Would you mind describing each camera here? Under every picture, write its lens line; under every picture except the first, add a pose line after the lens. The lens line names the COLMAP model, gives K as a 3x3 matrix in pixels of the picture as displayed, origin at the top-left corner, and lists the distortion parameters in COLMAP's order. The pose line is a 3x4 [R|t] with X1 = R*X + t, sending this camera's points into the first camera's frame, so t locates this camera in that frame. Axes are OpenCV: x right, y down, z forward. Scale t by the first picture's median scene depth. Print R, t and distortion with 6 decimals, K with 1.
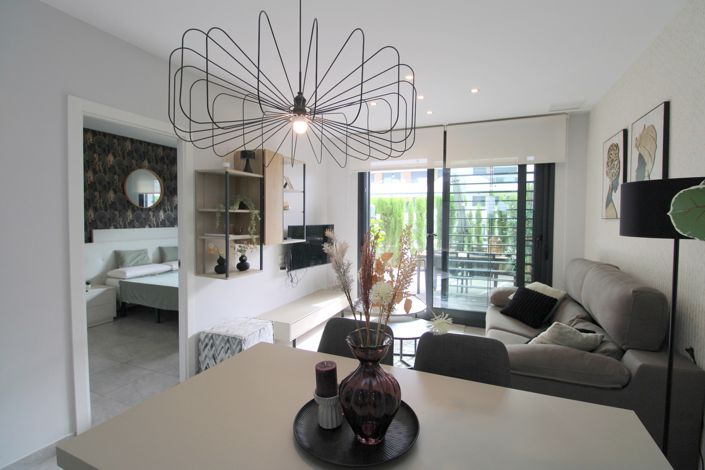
lens RADIAL K [[327.8, 0, 358.5], [0, 327.8, 230.0], [0, 0, 1]] dist [-0.021730, -0.003541]
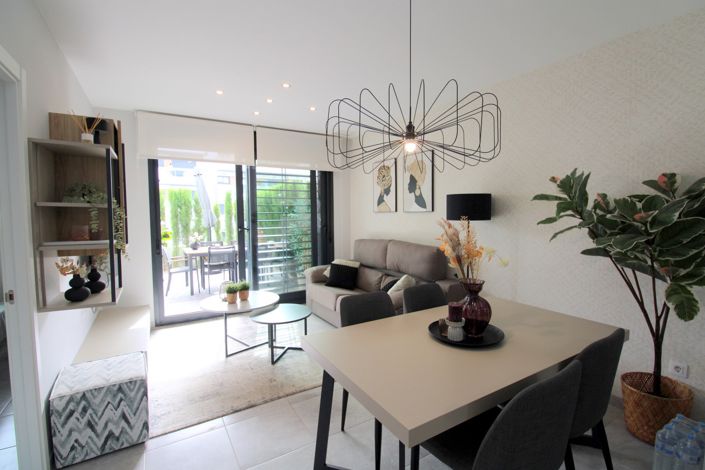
lens RADIAL K [[327.8, 0, 360.1], [0, 327.8, 230.0], [0, 0, 1]] dist [-0.021730, -0.003541]
pose [[0.581297, -0.050909, 0.812097, -0.591800], [0.037794, 0.998653, 0.035550, -0.009890], [-0.812813, 0.010027, 0.582438, 0.153949]]
